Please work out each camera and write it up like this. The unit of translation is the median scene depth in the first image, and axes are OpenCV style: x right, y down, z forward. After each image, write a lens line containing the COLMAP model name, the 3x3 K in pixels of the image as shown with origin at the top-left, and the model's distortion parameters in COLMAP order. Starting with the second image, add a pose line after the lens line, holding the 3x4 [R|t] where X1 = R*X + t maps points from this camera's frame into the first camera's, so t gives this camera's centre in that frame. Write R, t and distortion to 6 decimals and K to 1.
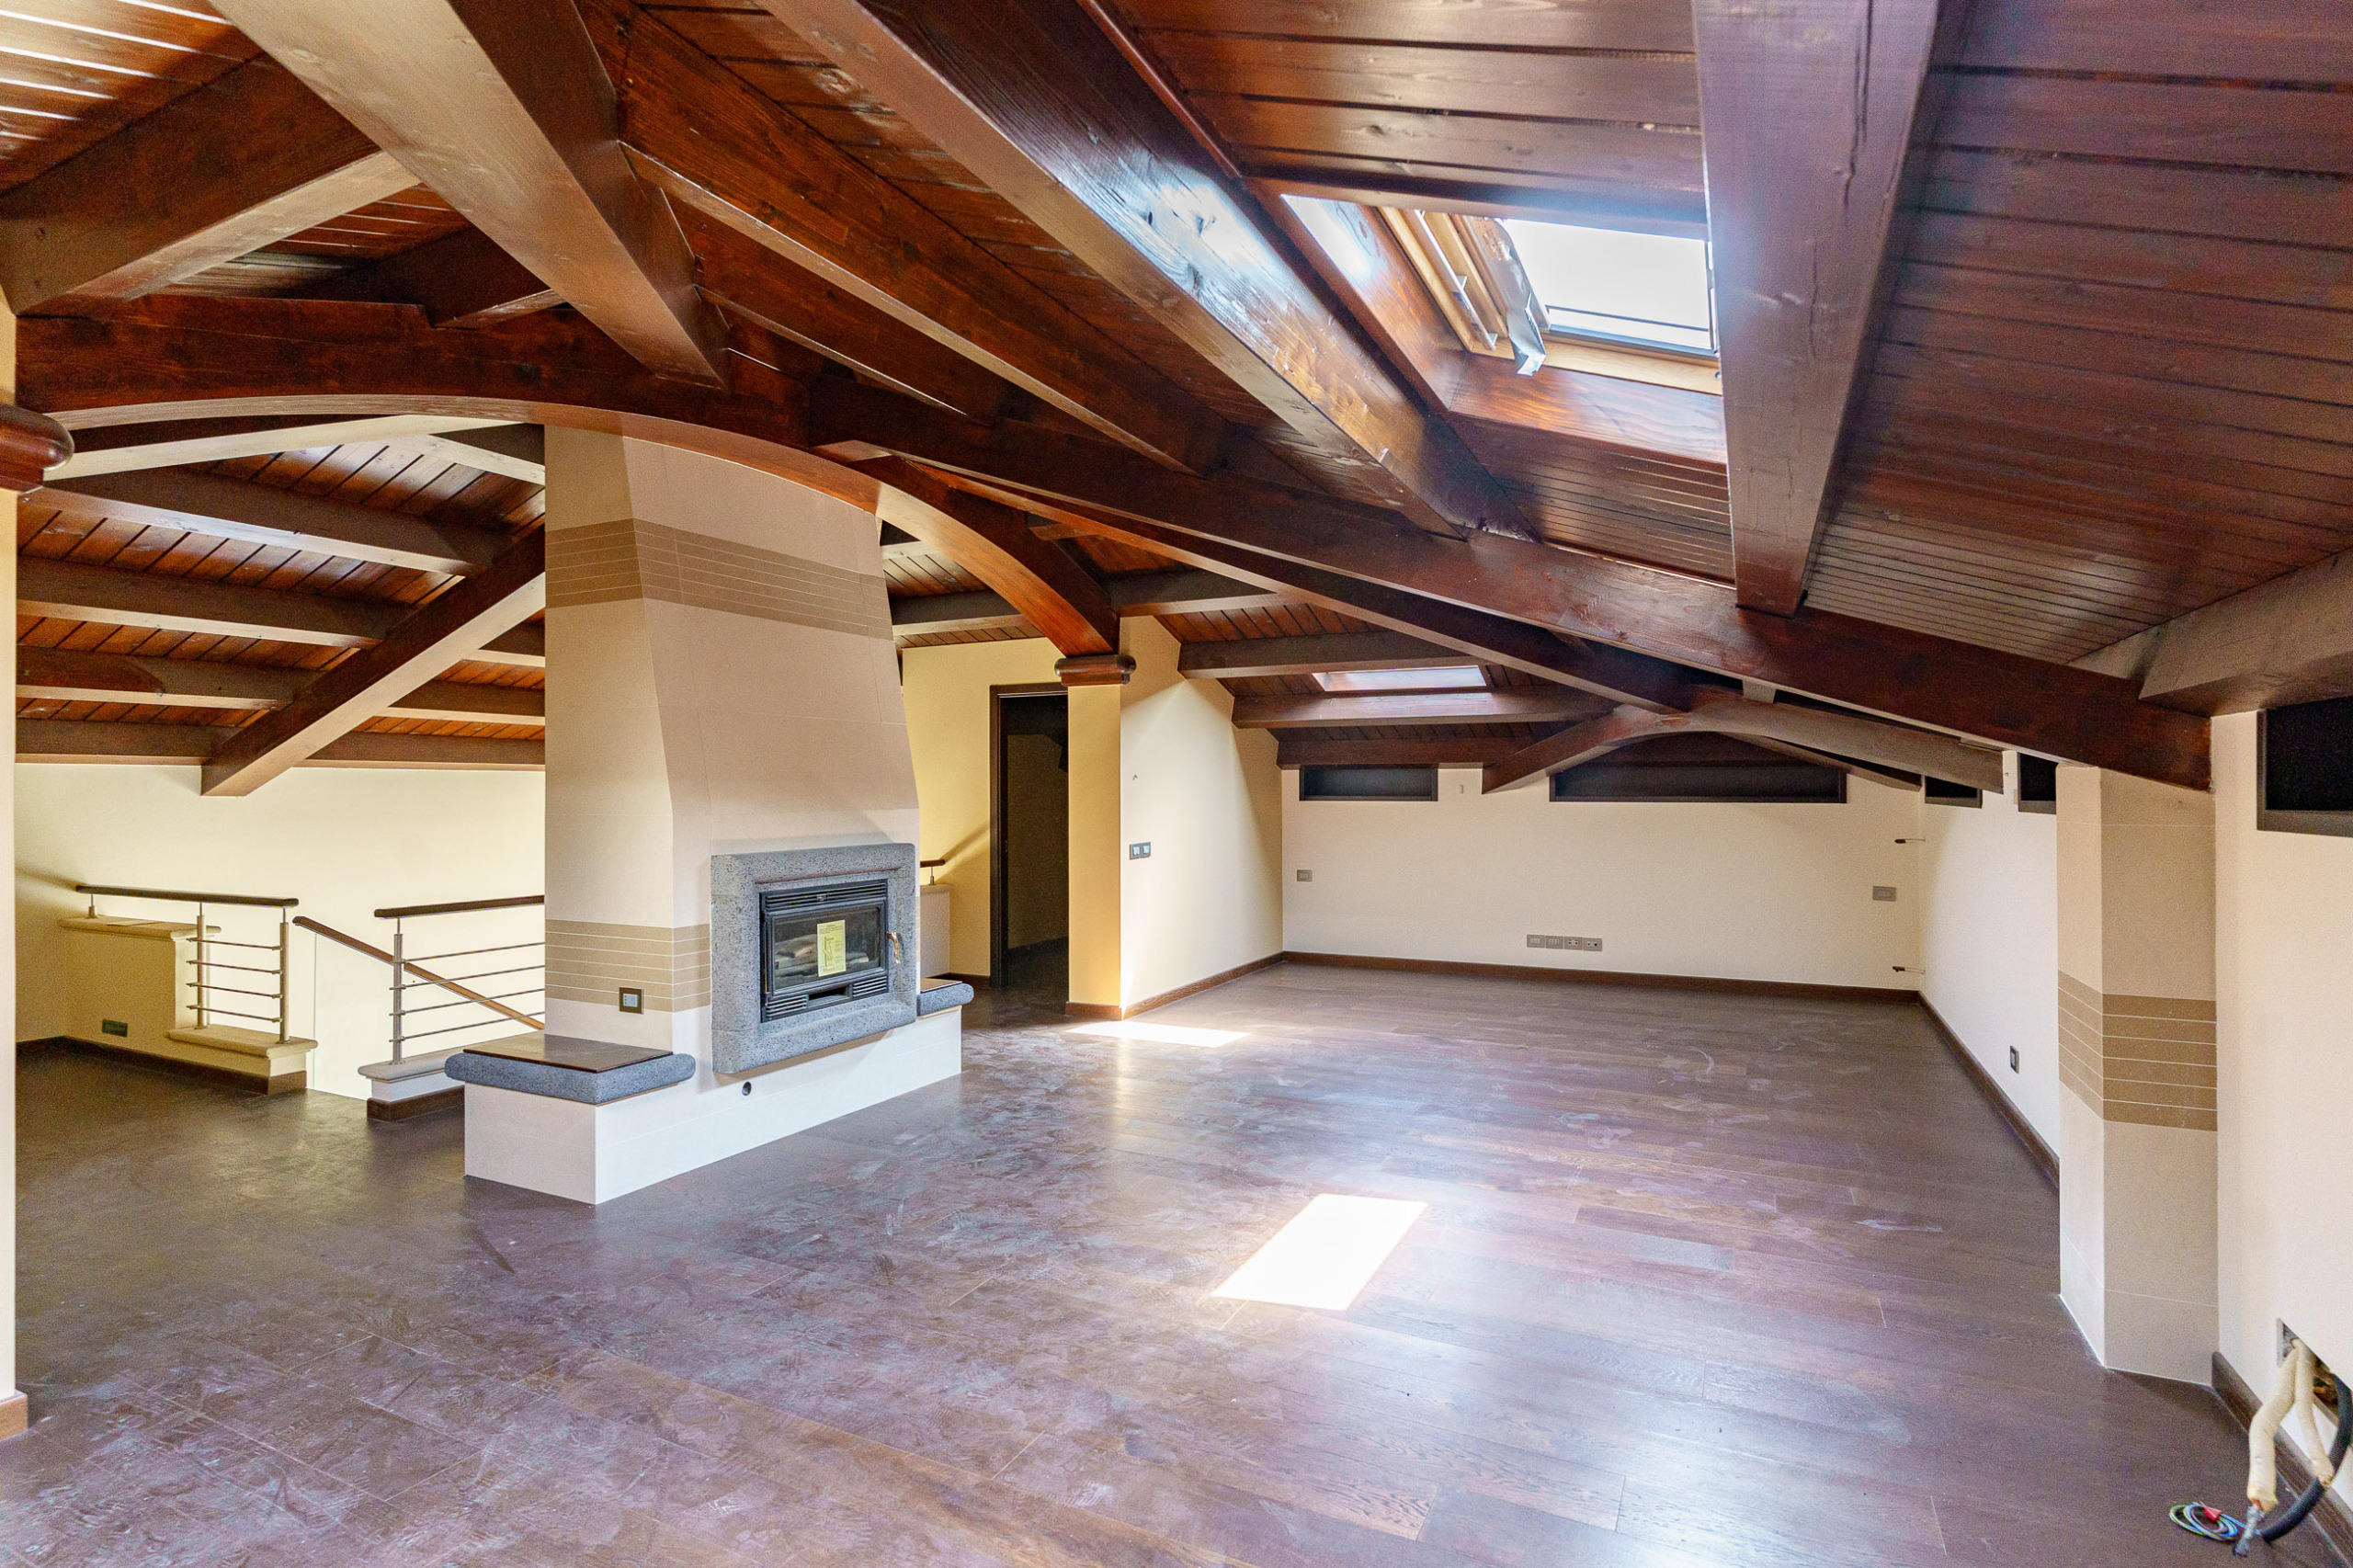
lens RADIAL K [[1157.8, 0, 1165.3], [0, 1157.8, 788.0], [0, 0, 1]] dist [-0.000335, -0.001267]
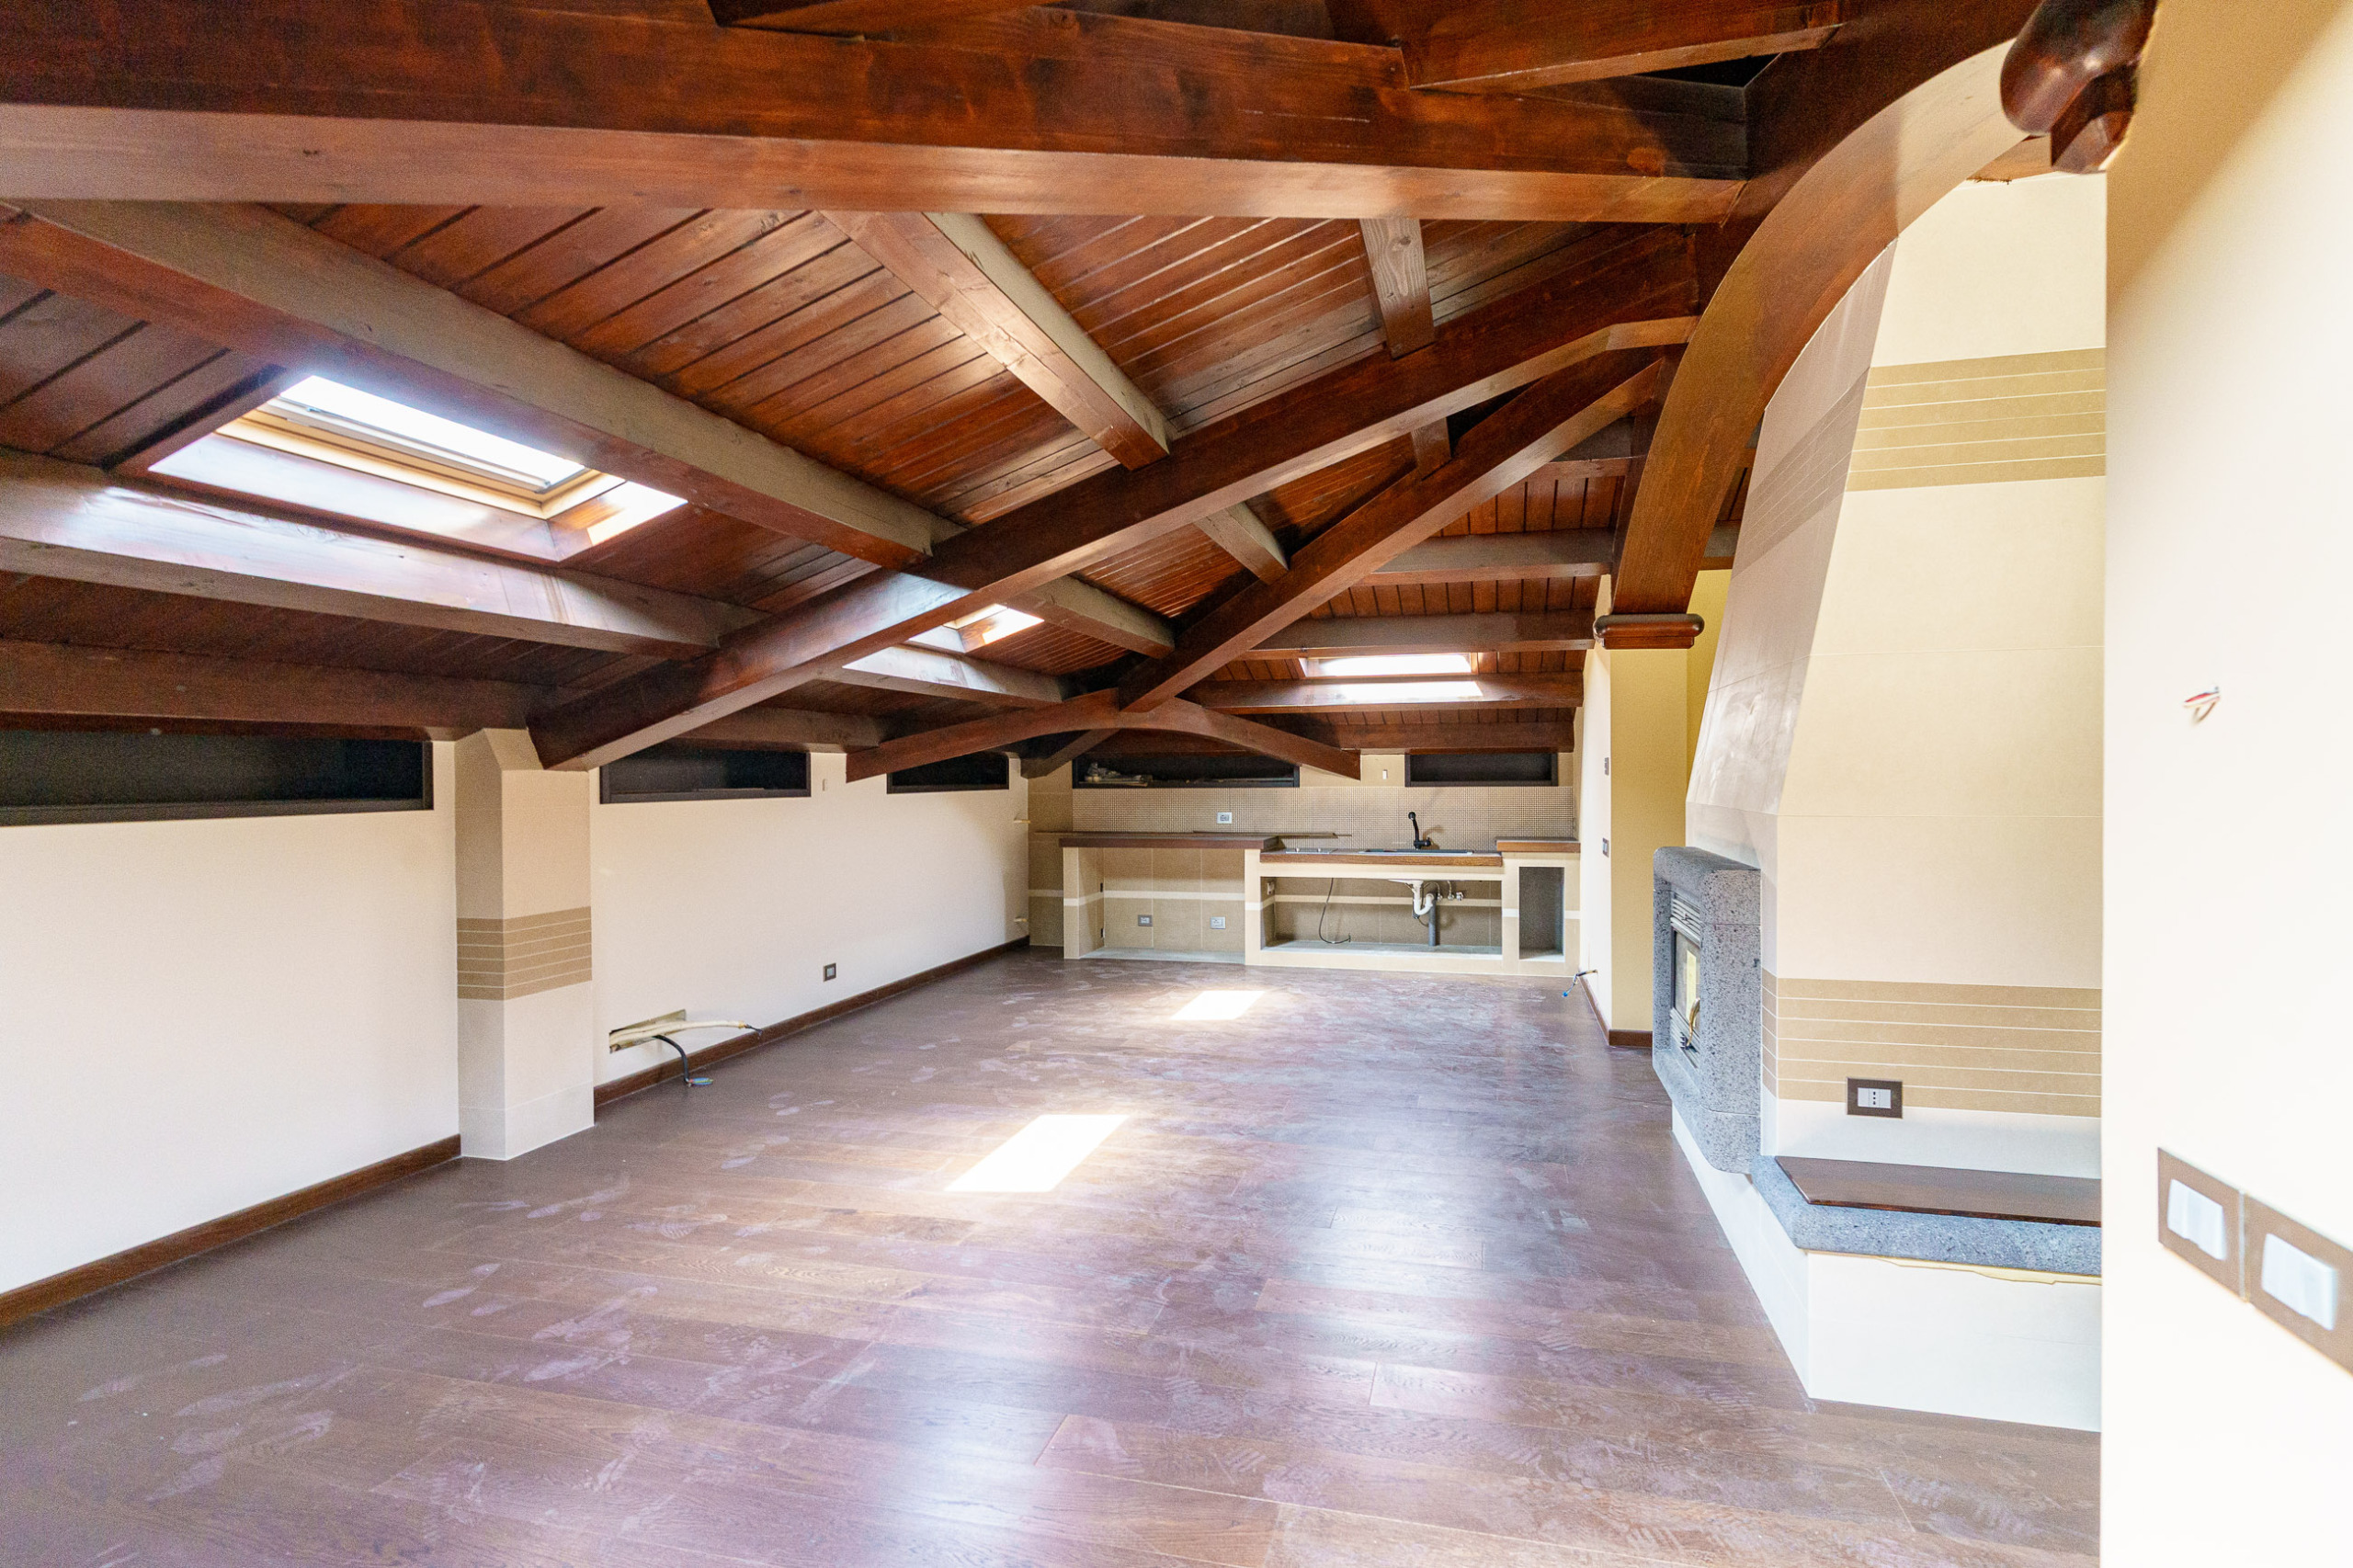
lens RADIAL K [[1157.8, 0, 1173.7], [0, 1157.8, 783.6], [0, 0, 1]] dist [-0.000335, -0.001267]
pose [[-0.979624, 0.011287, -0.200521, 0.259205], [0.010961, 0.999936, 0.002738, 0.004075], [0.200539, 0.000485, -0.979686, 2.301552]]
